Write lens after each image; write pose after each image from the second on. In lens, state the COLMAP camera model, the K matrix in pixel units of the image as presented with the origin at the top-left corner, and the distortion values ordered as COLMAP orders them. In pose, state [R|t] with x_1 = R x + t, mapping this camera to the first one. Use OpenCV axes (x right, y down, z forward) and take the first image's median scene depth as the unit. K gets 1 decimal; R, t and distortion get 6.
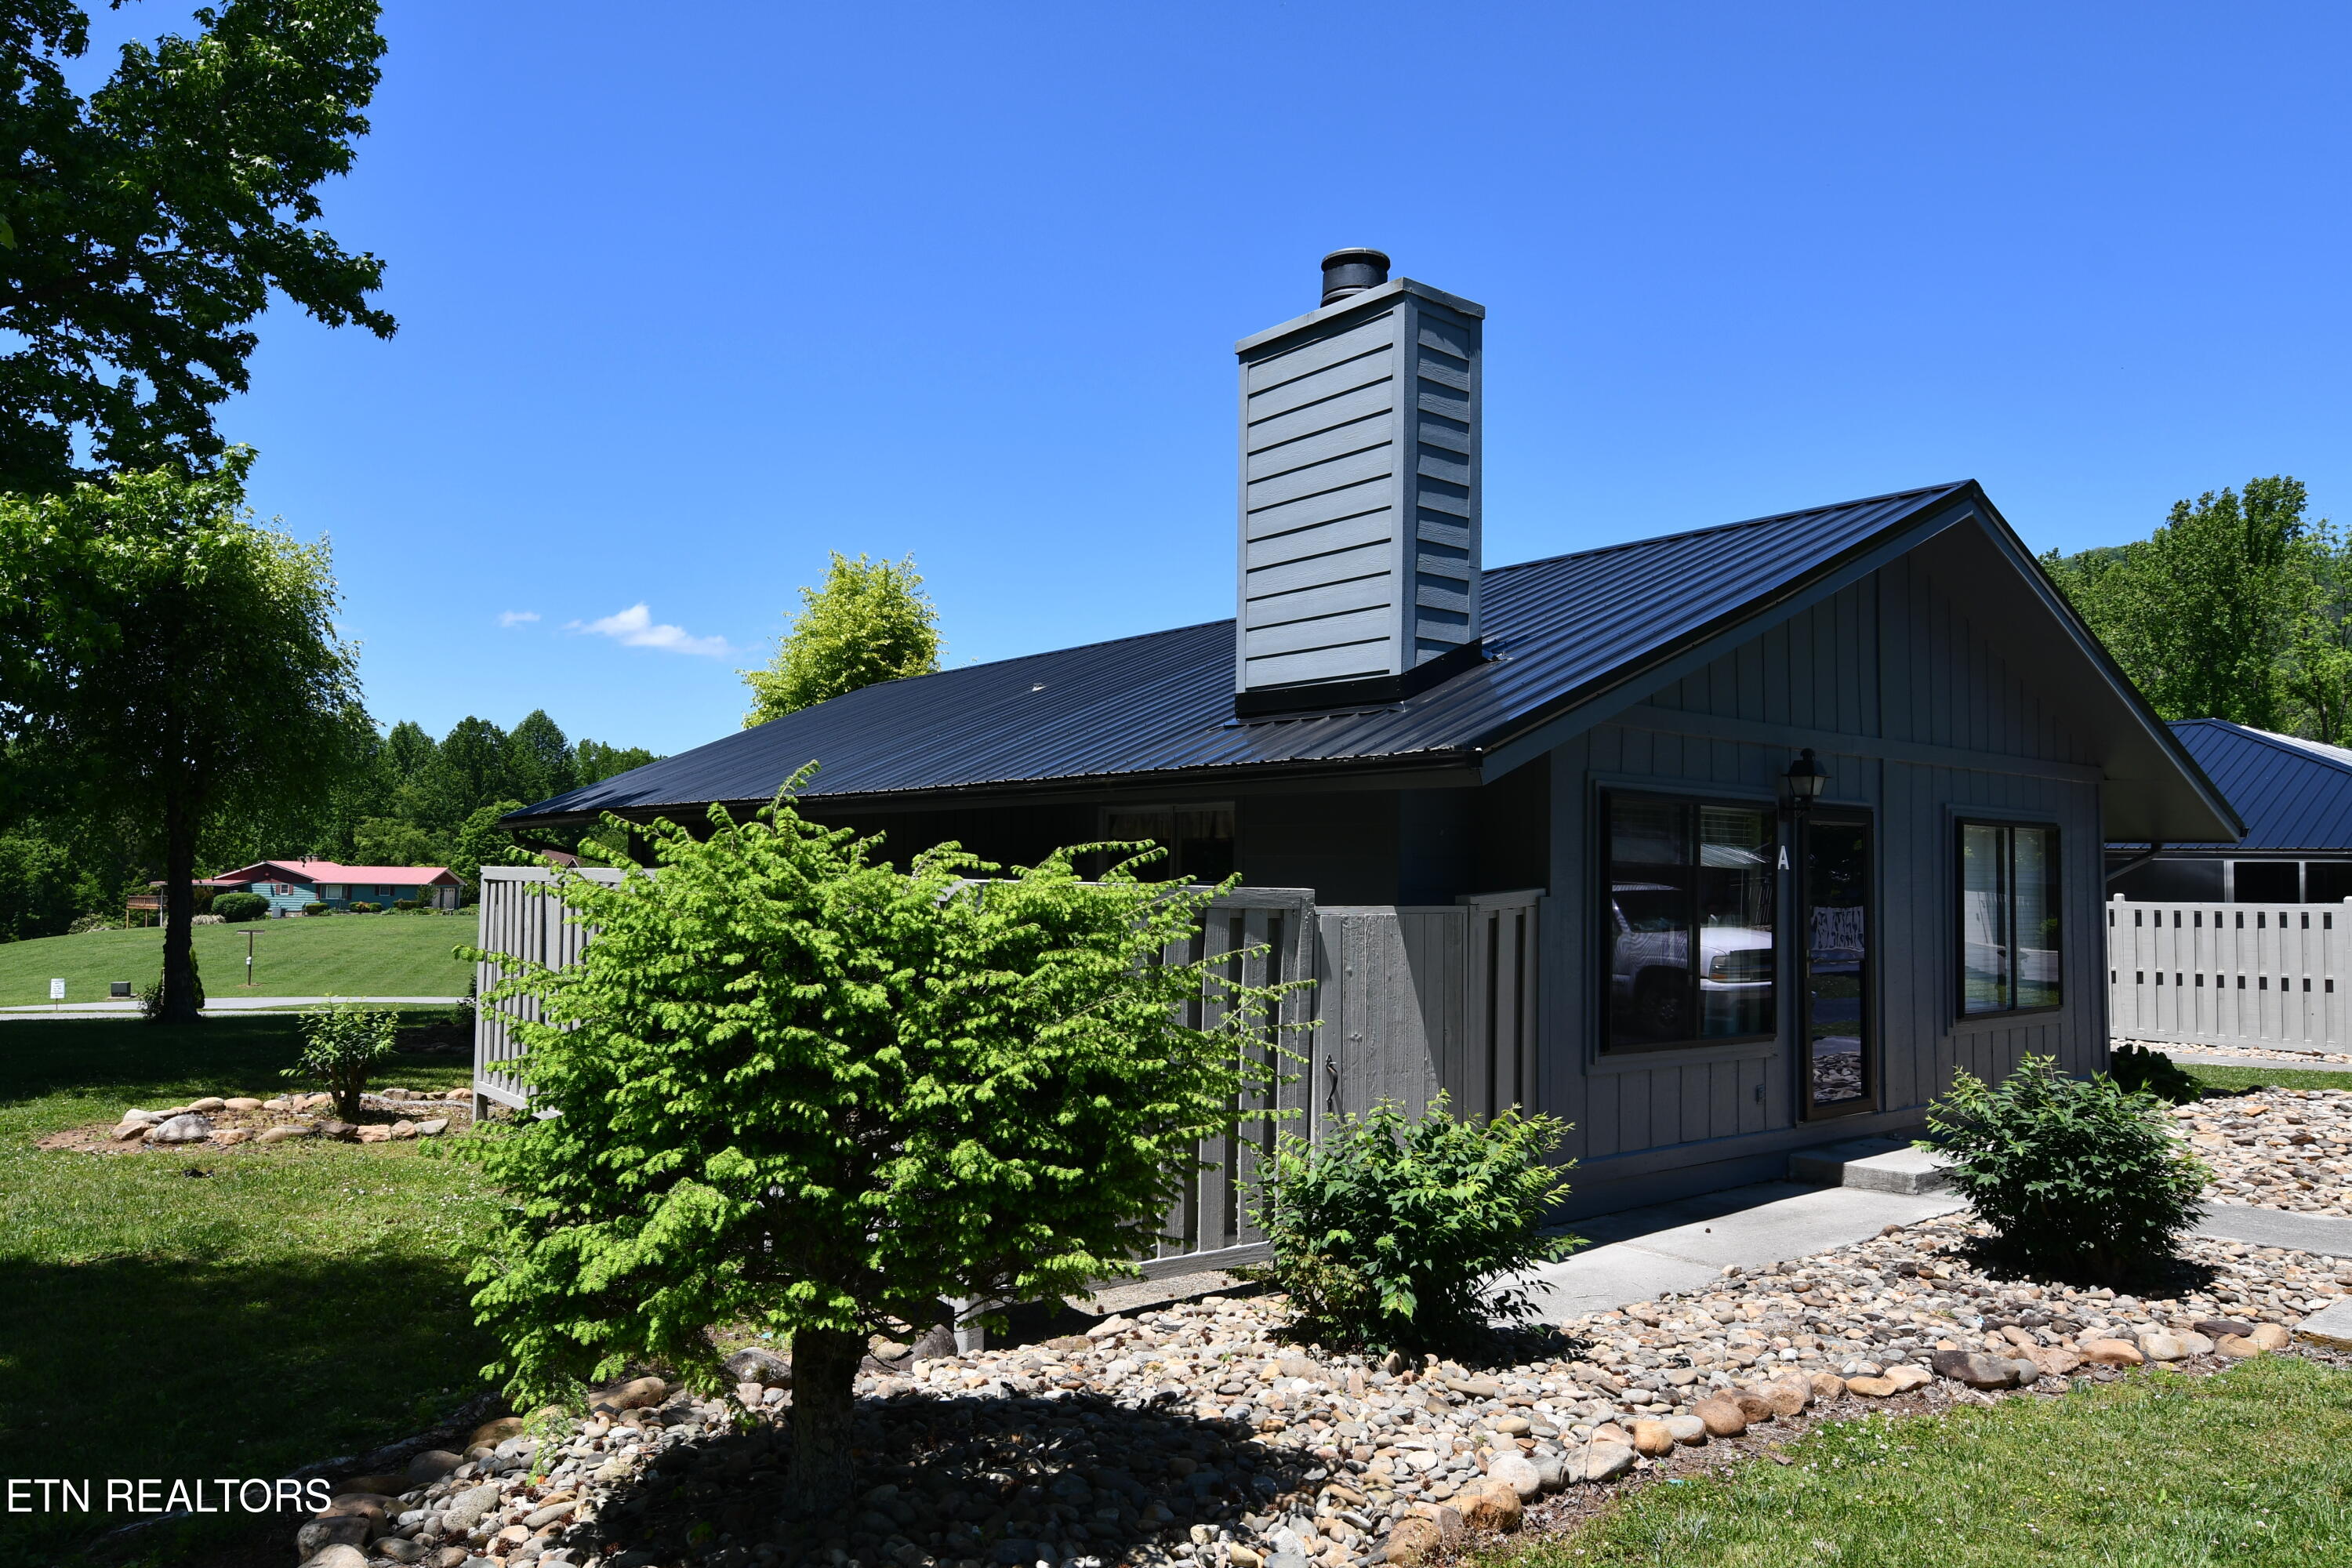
lens RADIAL K [[1523.8, 0, 1126.0], [0, 1523.8, 777.6], [0, 0, 1]] dist [-0.000625, -0.008319]
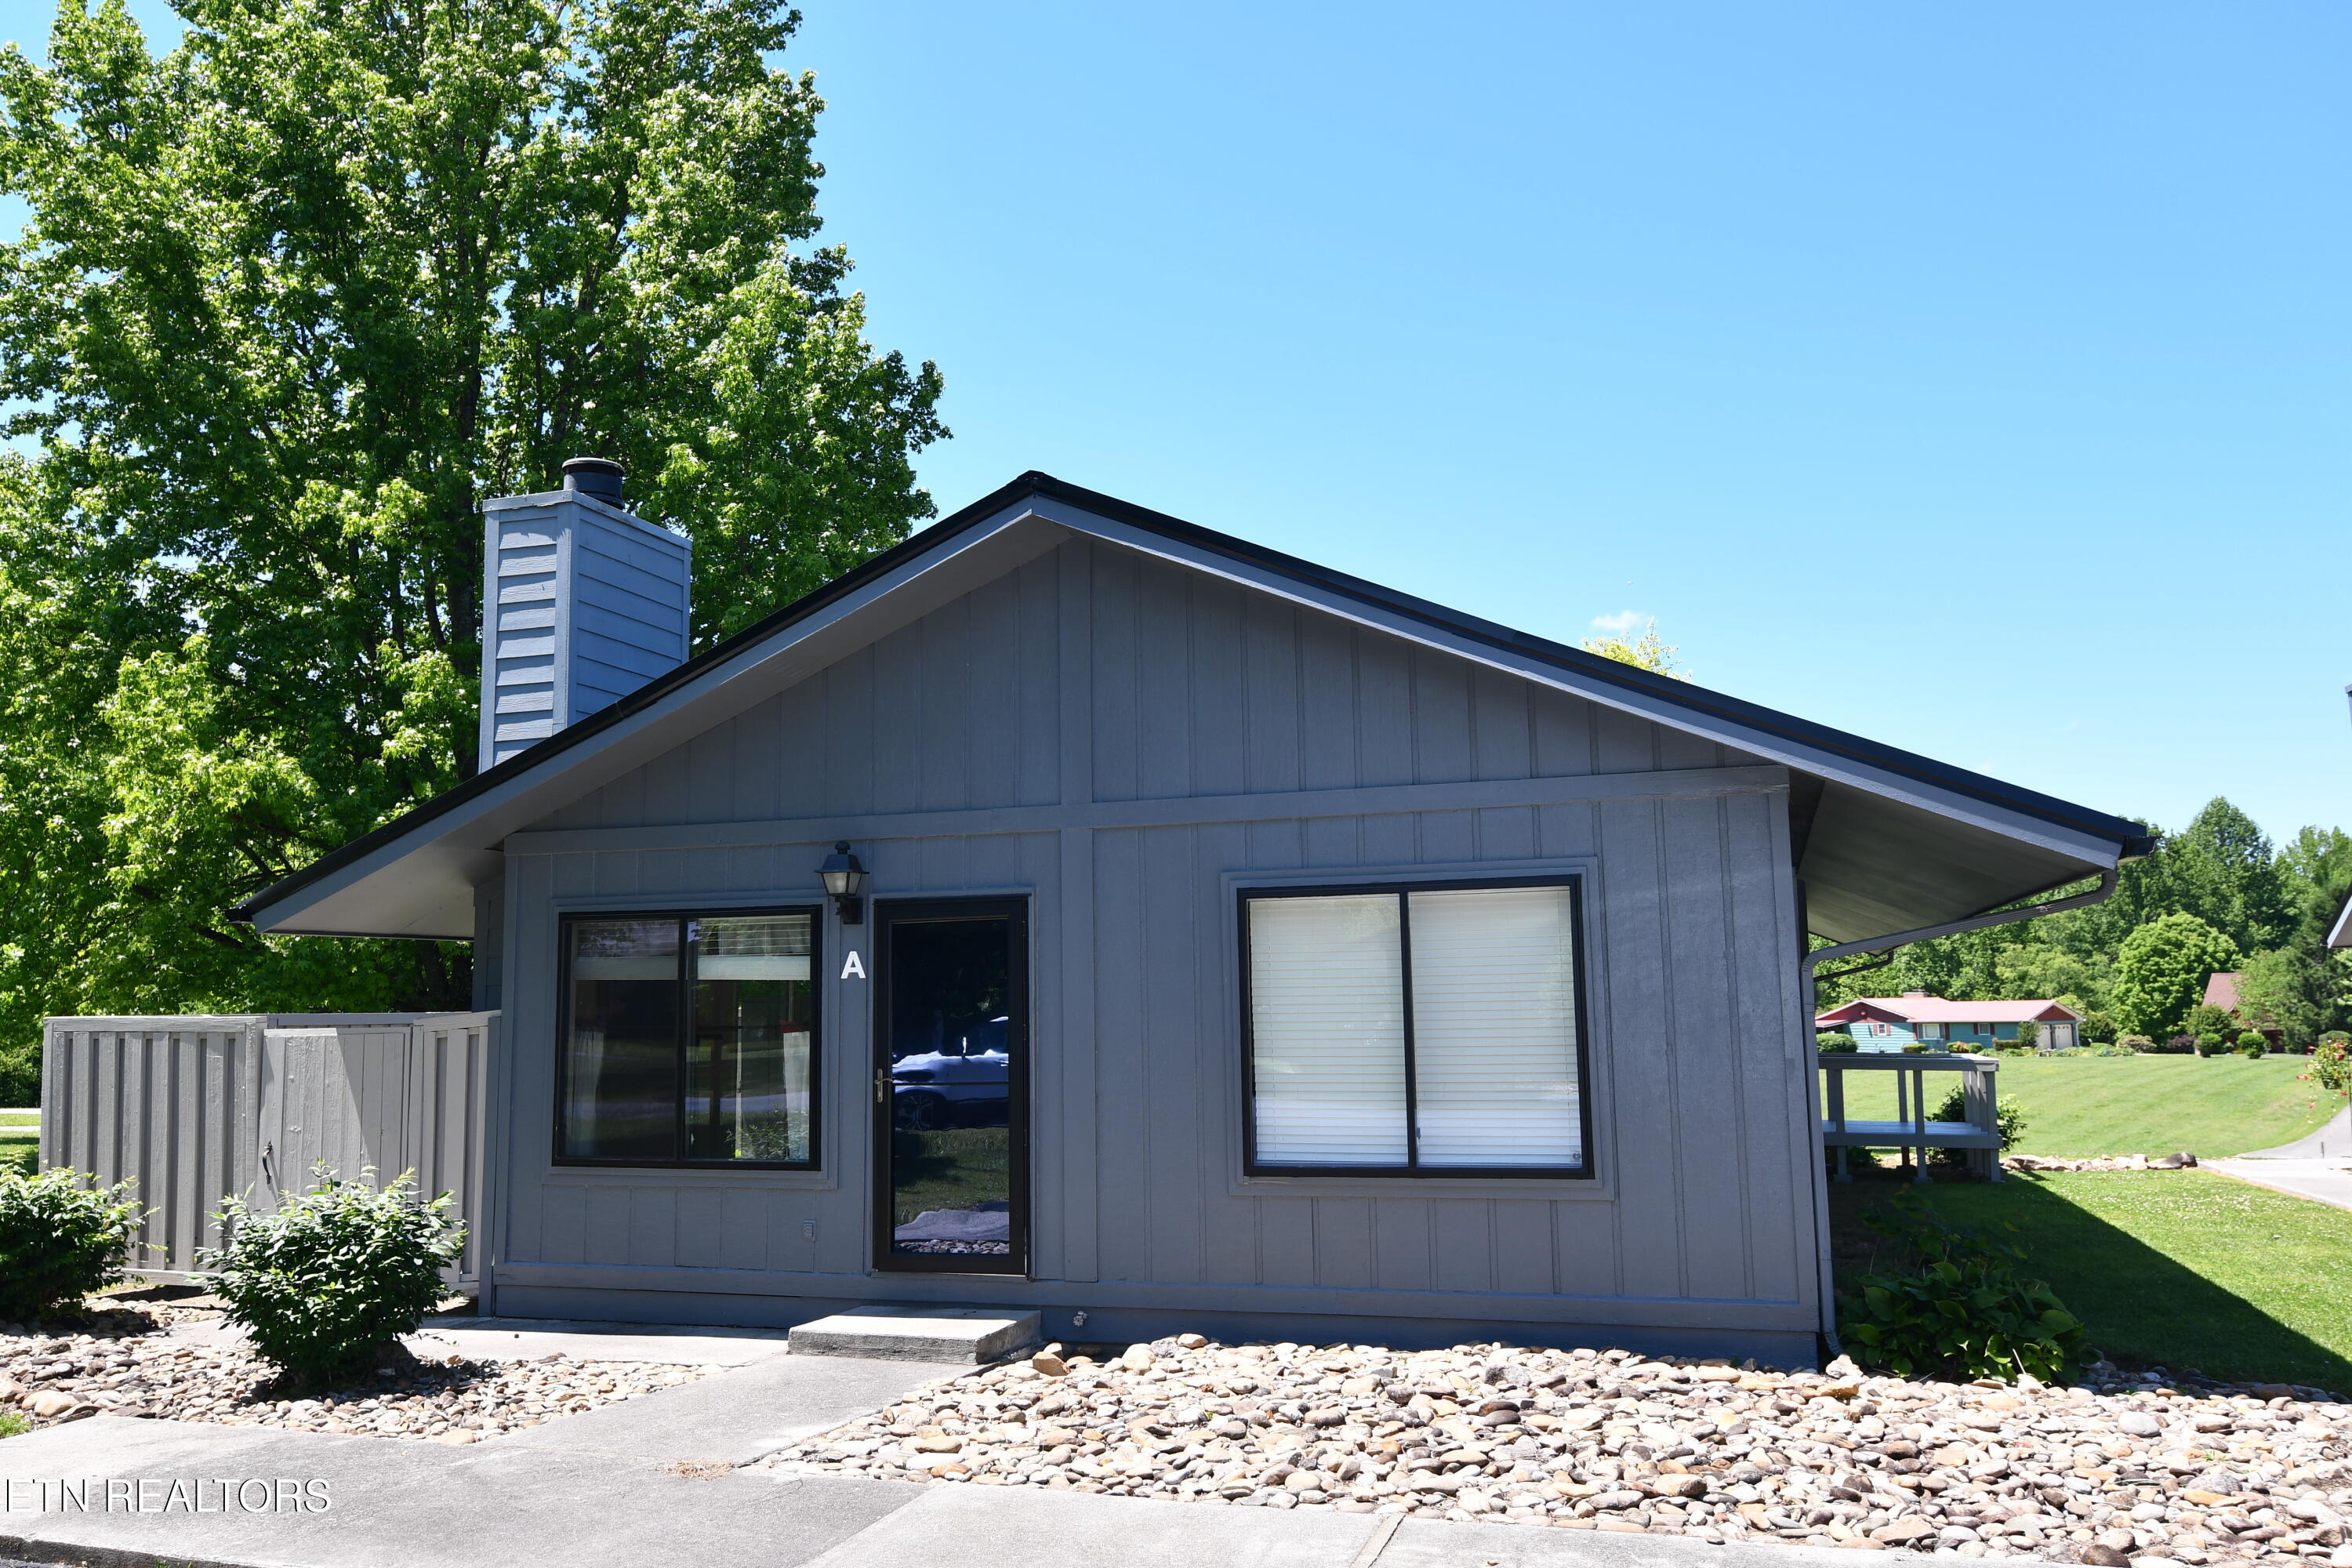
lens RADIAL K [[1737.0, 0, 1150.1], [0, 1737.0, 792.3], [0, 0, 1]] dist [0.002247, -0.011755]
pose [[0.565929, -0.128252, -0.814417, 1.383626], [0.077750, 0.991726, -0.102146, 0.070551], [0.820779, -0.005513, 0.571219, 0.571423]]
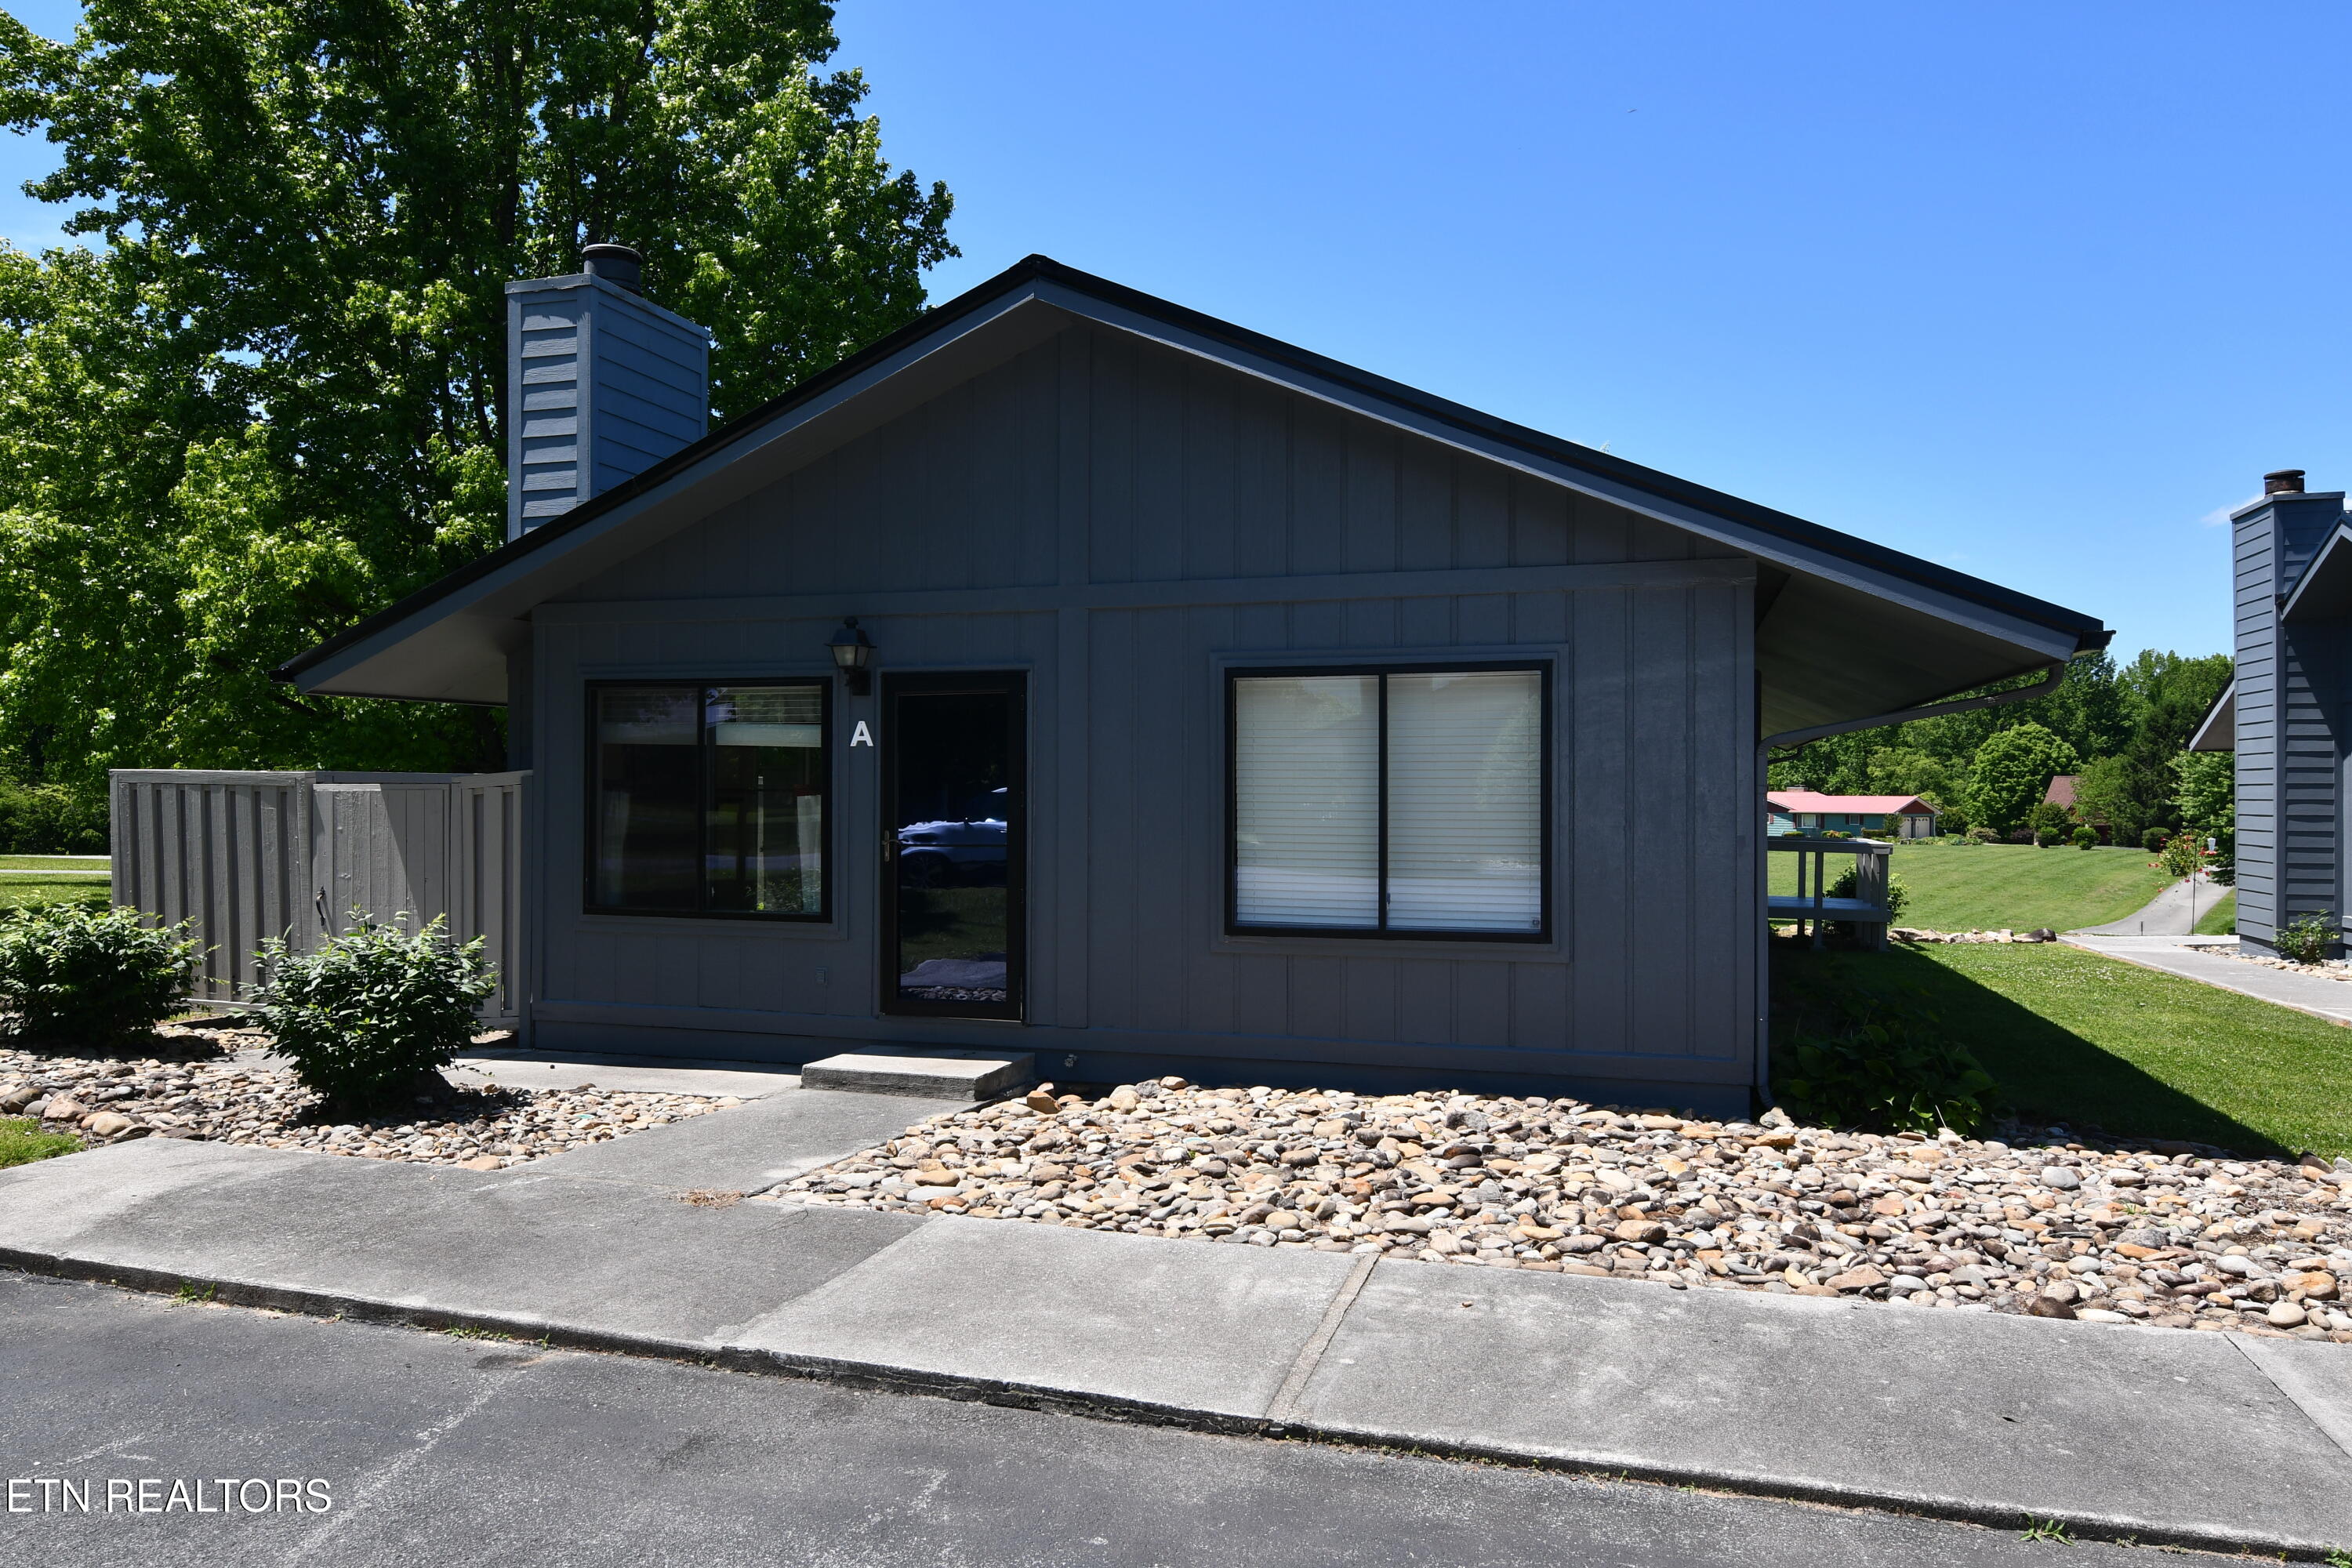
lens RADIAL K [[1523.8, 0, 1152.9], [0, 1523.8, 780.6], [0, 0, 1]] dist [-0.000625, -0.008319]
pose [[0.577818, -0.020110, -0.815918, 1.322725], [0.058313, 0.998159, 0.016695, 0.077451], [0.814080, -0.057225, 0.577927, 0.606434]]
